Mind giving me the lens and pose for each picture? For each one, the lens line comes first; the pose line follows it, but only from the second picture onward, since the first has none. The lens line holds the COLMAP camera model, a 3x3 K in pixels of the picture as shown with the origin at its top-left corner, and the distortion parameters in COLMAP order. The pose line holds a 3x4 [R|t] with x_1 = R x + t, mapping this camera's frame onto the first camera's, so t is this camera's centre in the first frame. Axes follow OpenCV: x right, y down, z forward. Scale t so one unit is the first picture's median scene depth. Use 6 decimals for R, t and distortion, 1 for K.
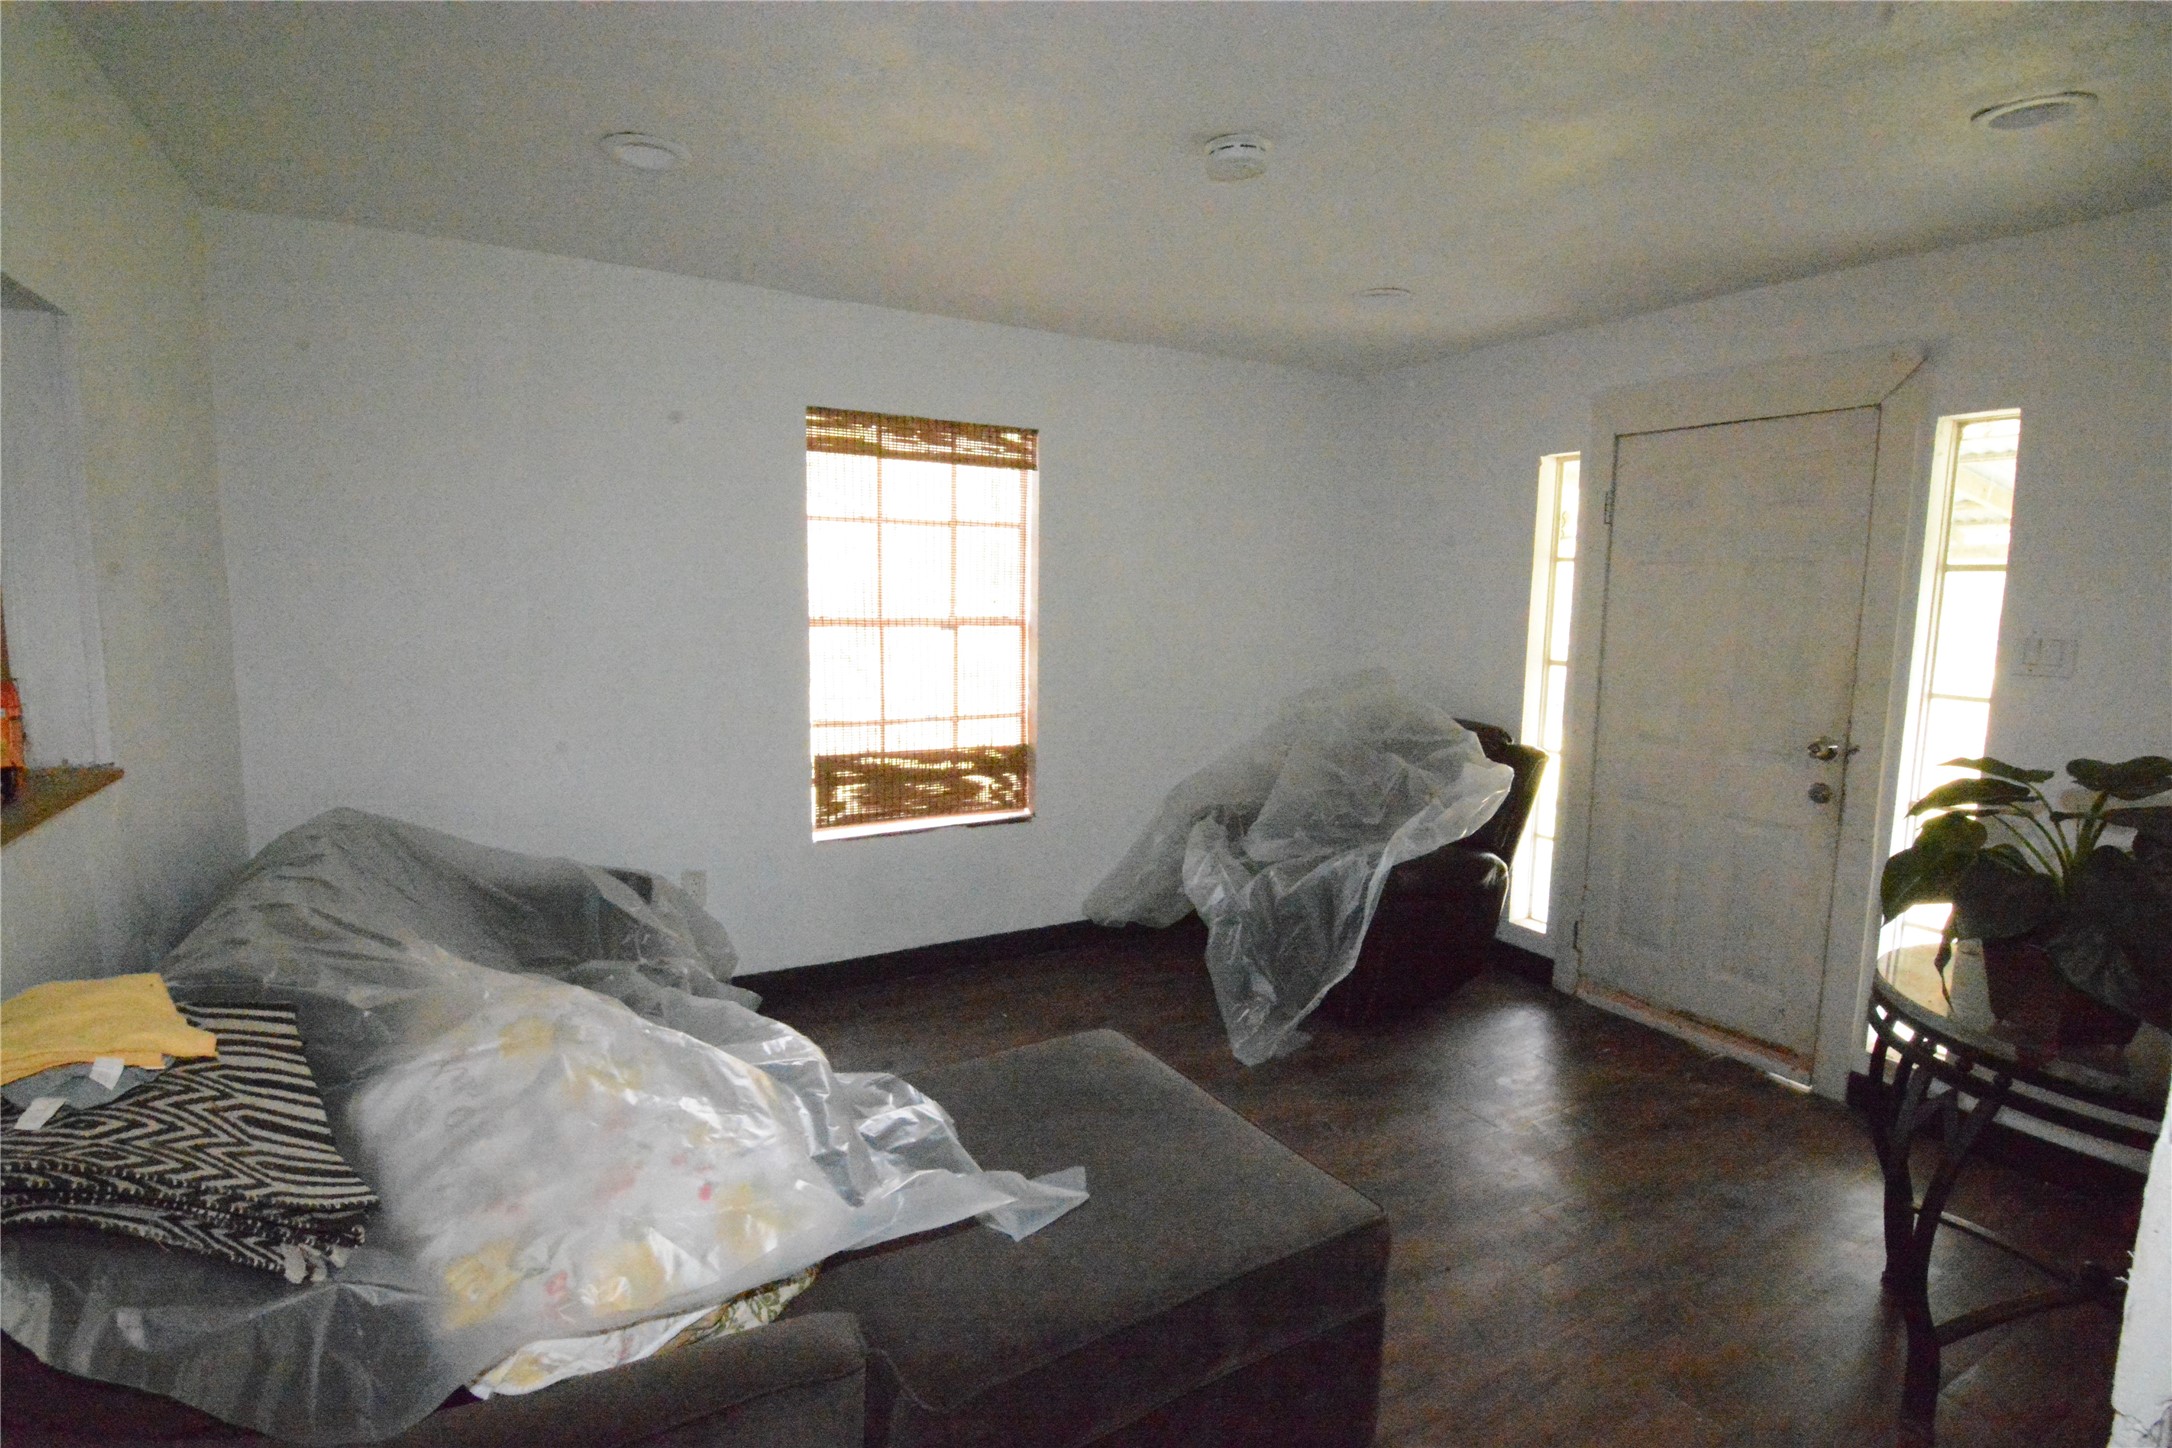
lens RADIAL K [[1042.6, 0, 1072.0], [0, 1042.6, 732.1], [0, 0, 1]] dist [-0.013187, -0.005241]
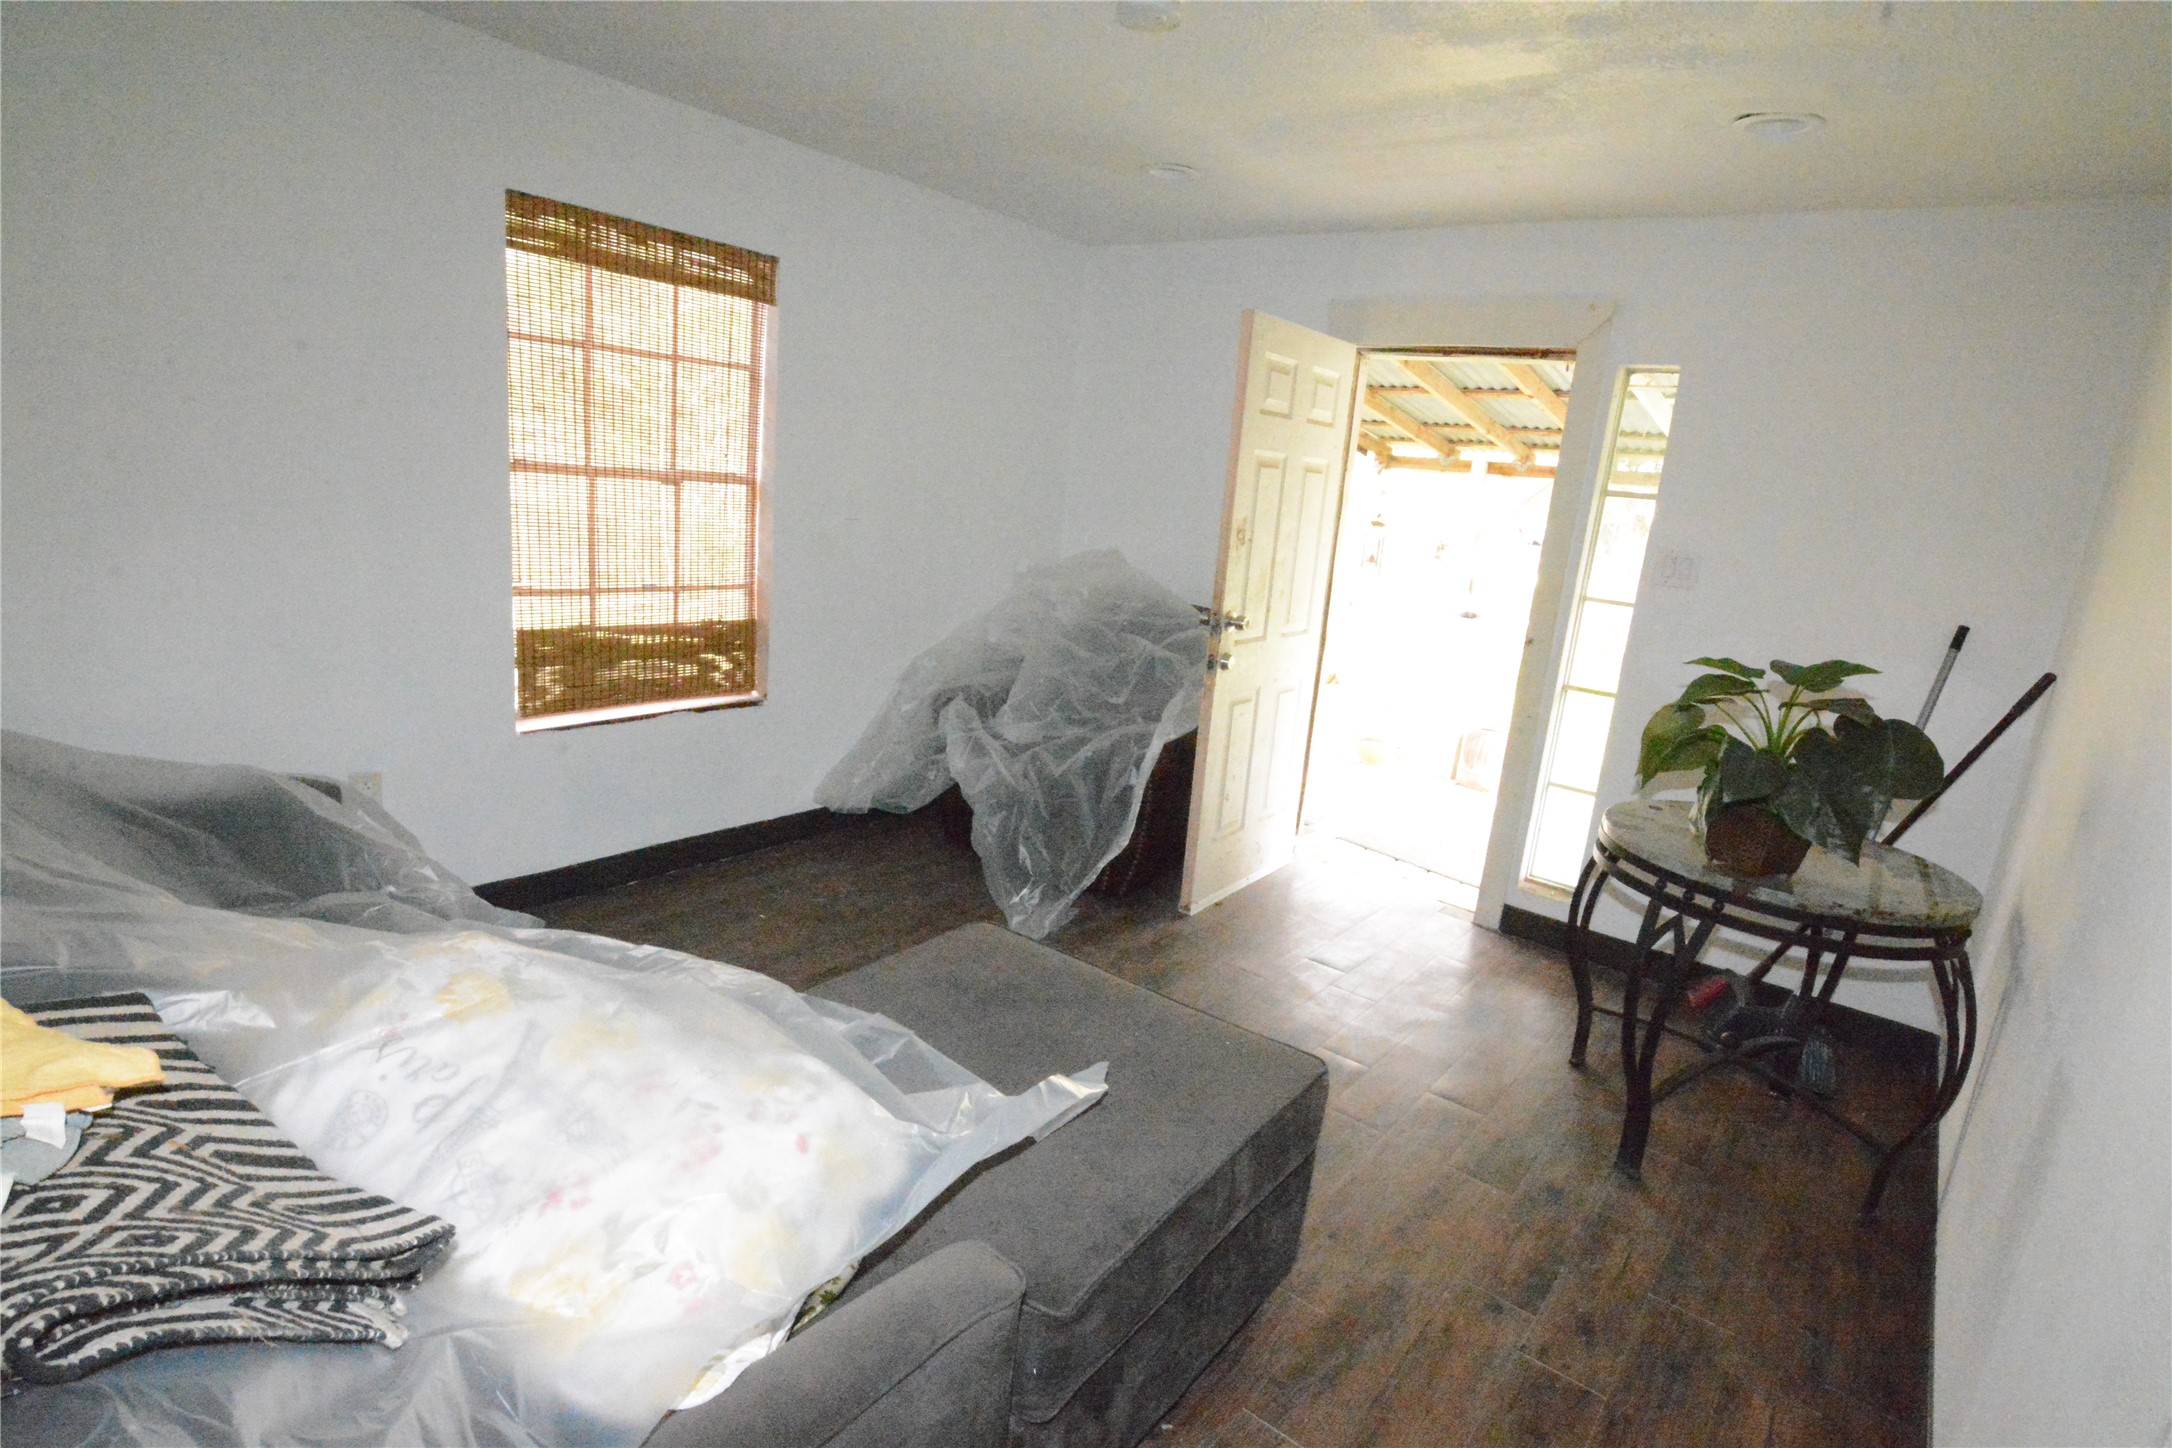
lens RADIAL K [[1075.1, 0, 1095.6], [0, 1075.1, 731.7], [0, 0, 1]] dist [-0.018559, -0.001556]
pose [[0.923973, -0.019150, 0.381979, -0.152292], [-0.026968, 0.992998, 0.115015, -0.007226], [-0.381507, -0.116571, 0.916986, 0.033710]]
